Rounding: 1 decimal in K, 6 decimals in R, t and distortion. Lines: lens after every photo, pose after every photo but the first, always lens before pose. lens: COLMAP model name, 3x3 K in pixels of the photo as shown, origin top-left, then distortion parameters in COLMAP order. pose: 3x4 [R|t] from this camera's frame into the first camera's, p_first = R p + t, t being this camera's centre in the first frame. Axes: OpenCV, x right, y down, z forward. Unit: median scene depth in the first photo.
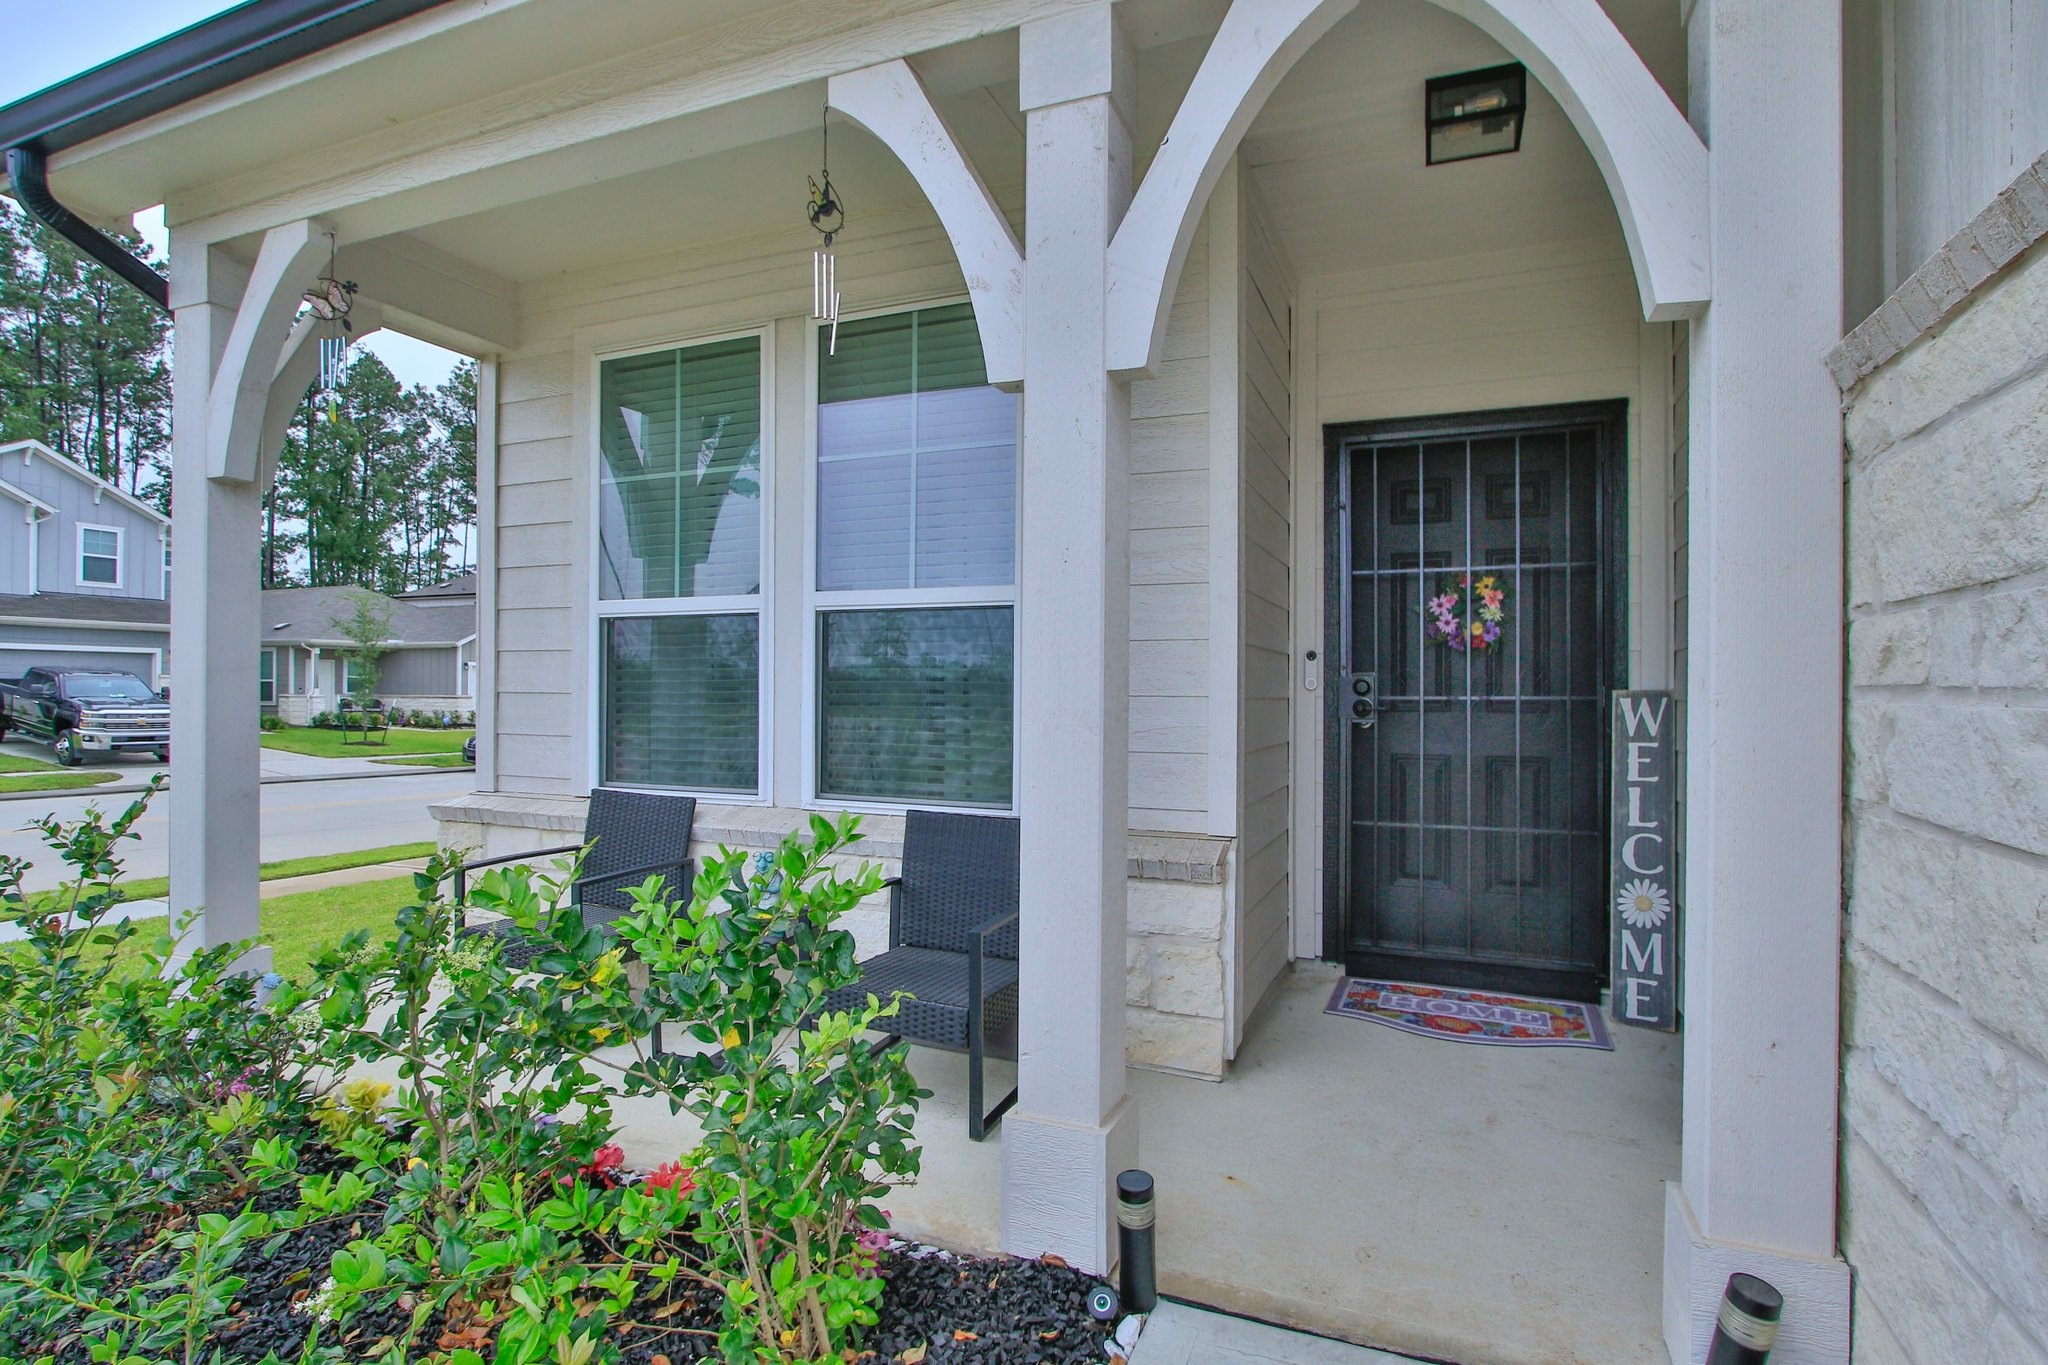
lens RADIAL K [[1049.1, 0, 1012.7], [0, 1049.1, 686.1], [0, 0, 1]] dist [-0.018101, 0.003808]
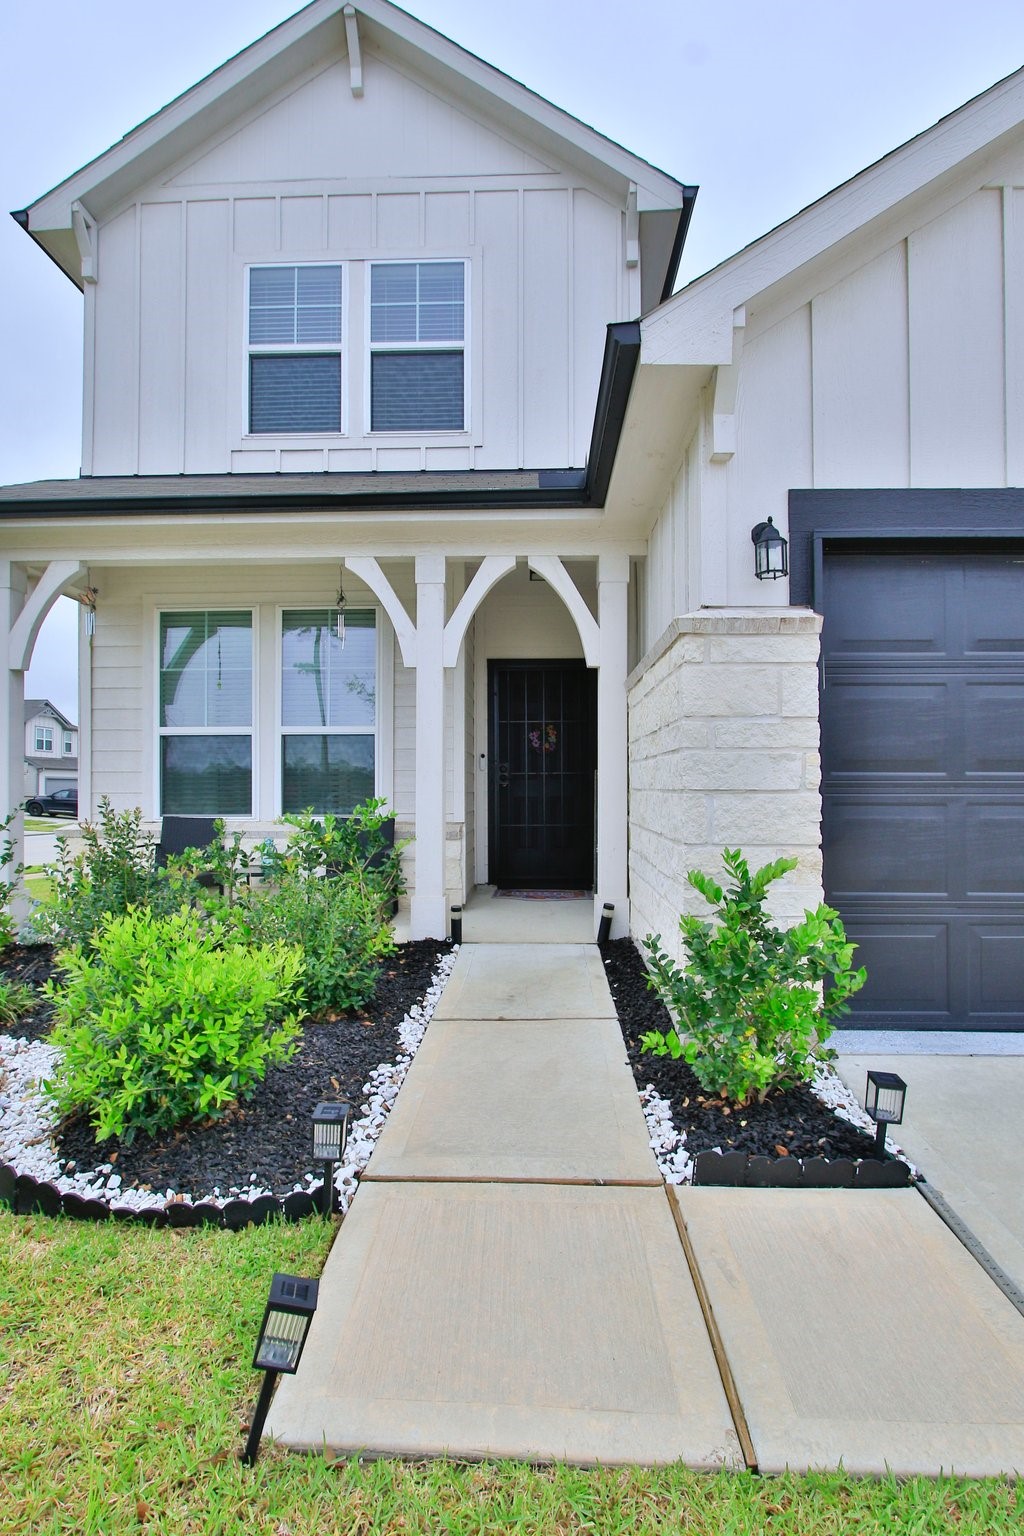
lens RADIAL K [[707.8, 0, 512.9], [0, 707.8, 768.3], [0, 0, 1]] dist [0.011525, 0.000159]
pose [[0.933334, -0.000093, 0.359010, -0.247942], [0.006565, 0.999837, -0.016808, 0.028578], [-0.358950, 0.018045, 0.933183, -0.567985]]
